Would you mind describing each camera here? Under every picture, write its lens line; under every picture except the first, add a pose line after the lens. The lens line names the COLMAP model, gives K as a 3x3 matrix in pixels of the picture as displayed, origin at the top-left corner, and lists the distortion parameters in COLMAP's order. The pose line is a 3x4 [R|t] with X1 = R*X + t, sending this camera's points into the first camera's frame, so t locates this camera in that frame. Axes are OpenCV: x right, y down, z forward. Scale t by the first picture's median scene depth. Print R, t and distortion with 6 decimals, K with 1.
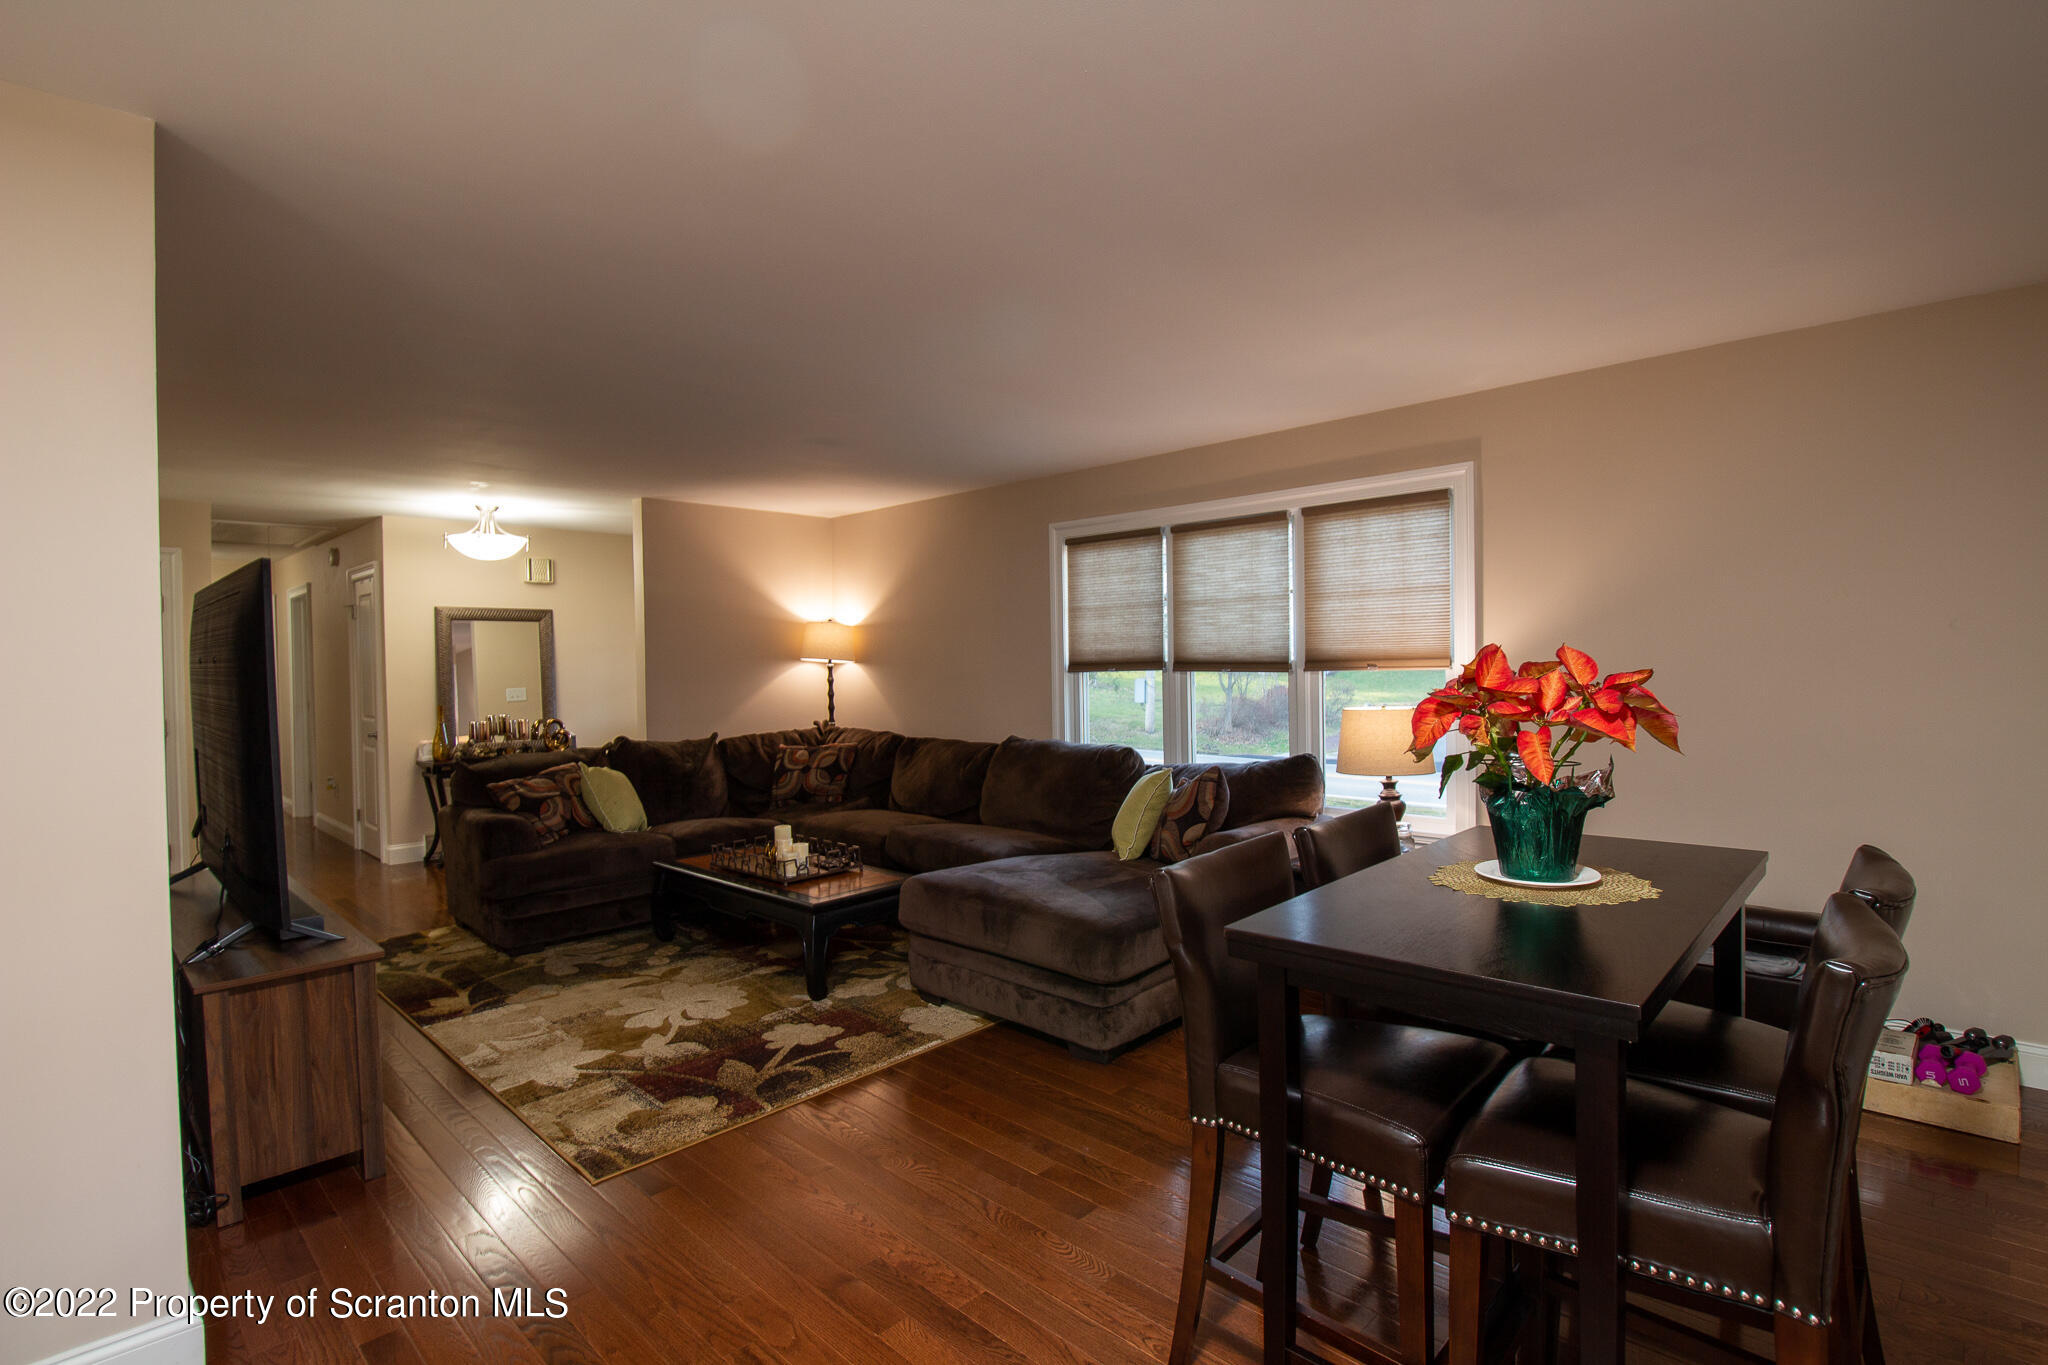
lens RADIAL K [[1008.7, 0, 1043.1], [0, 1008.7, 680.7], [0, 0, 1]] dist [0.000074, -0.007281]
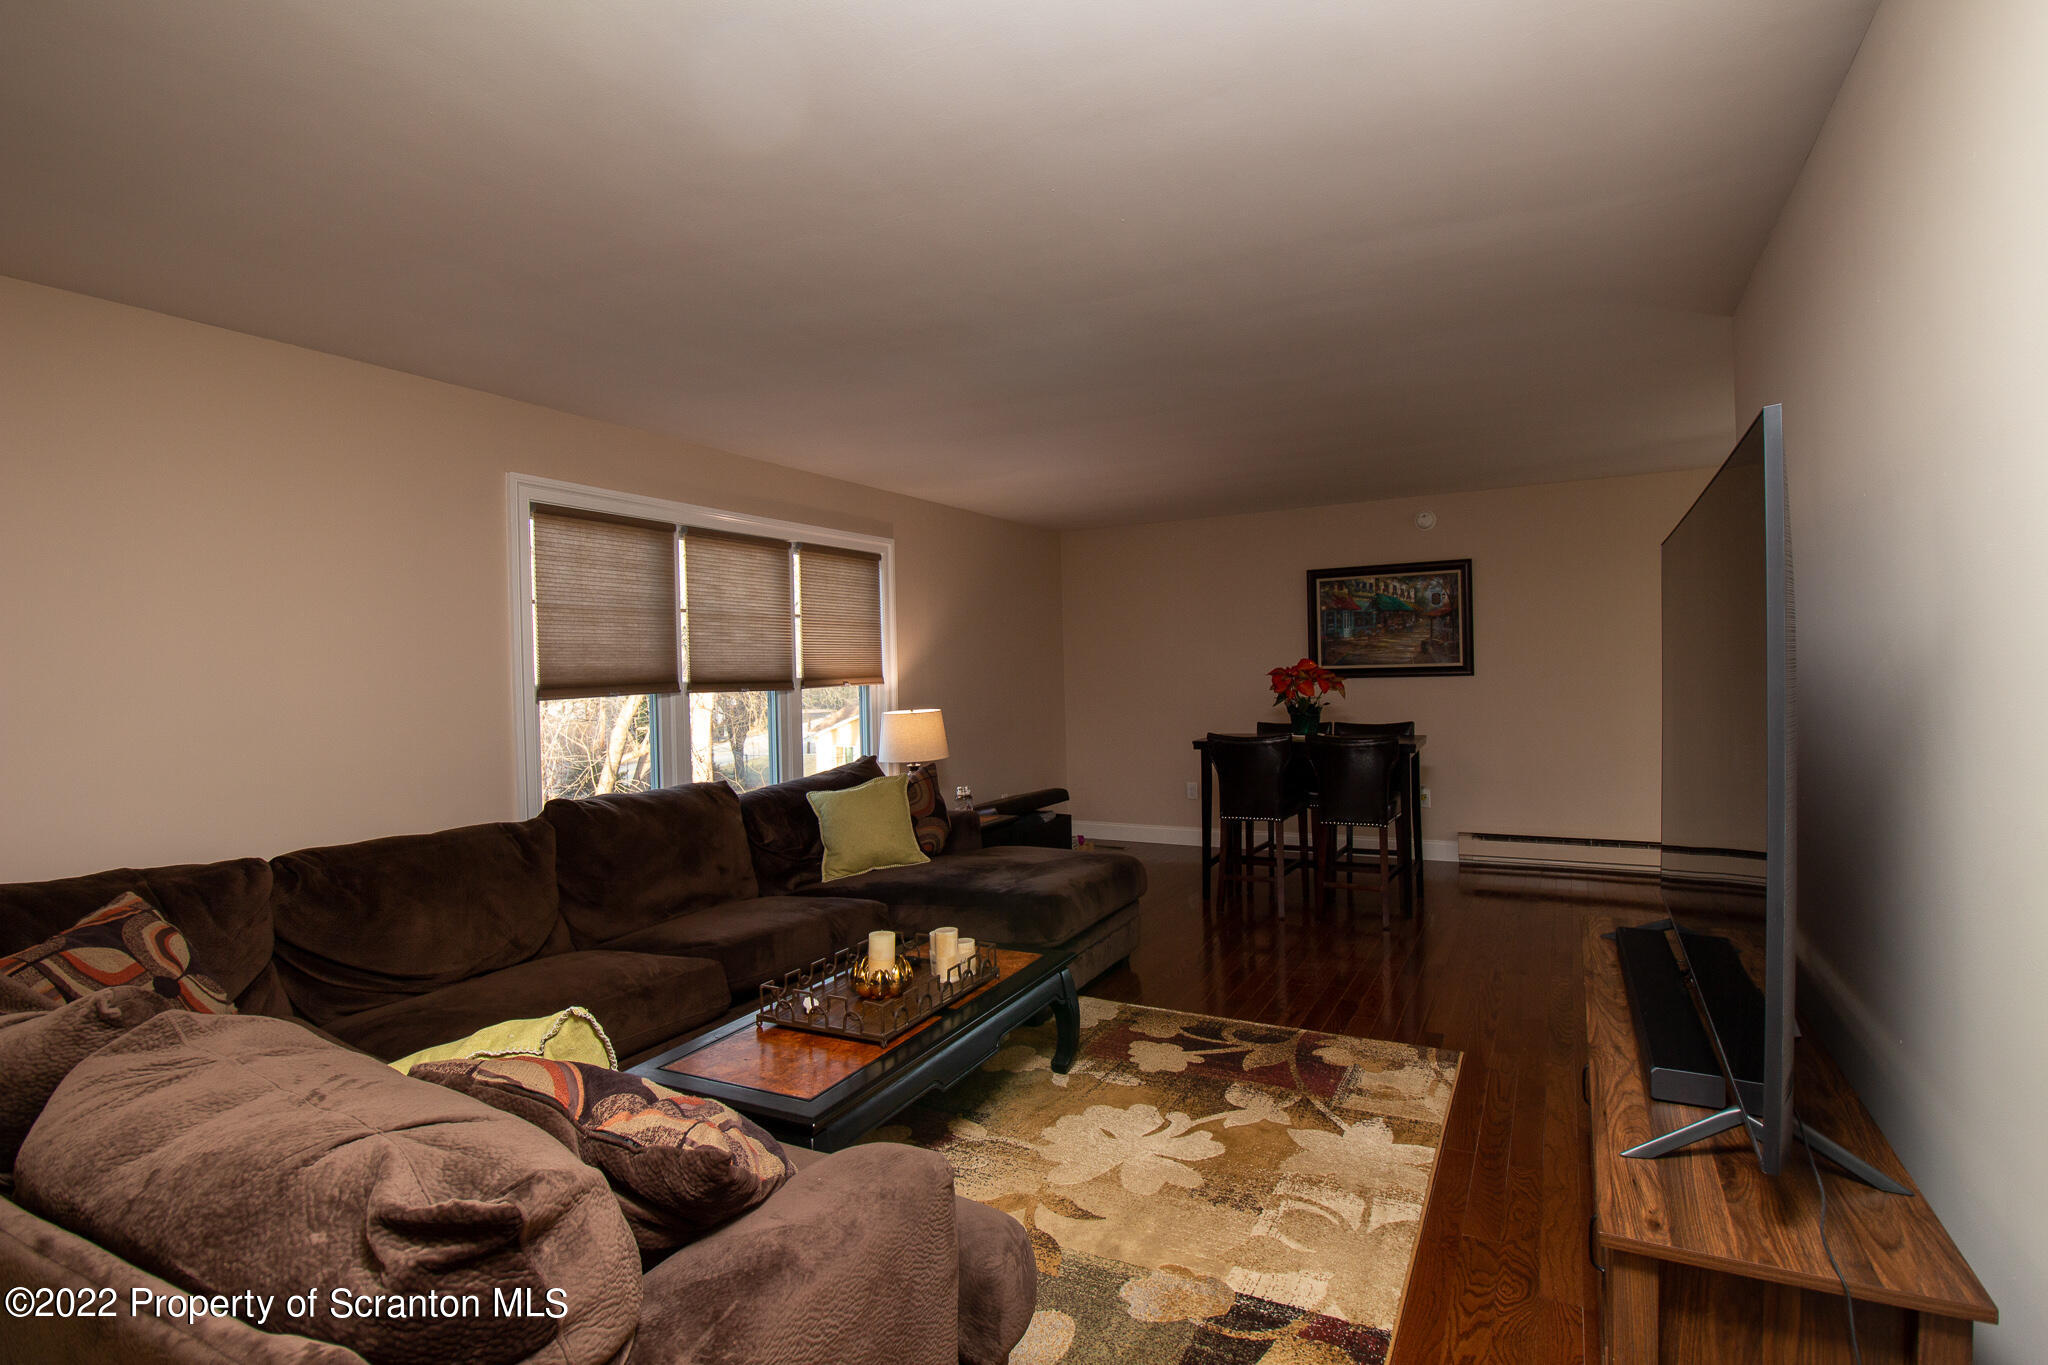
lens RADIAL K [[1008.7, 0, 1046.0], [0, 1008.7, 675.4], [0, 0, 1]] dist [0.000074, -0.007281]
pose [[-0.303103, 0.019104, 0.952766, -1.075041], [0.046767, 0.998893, -0.005150, -0.007216], [-0.951809, 0.042997, -0.303661, 1.320963]]
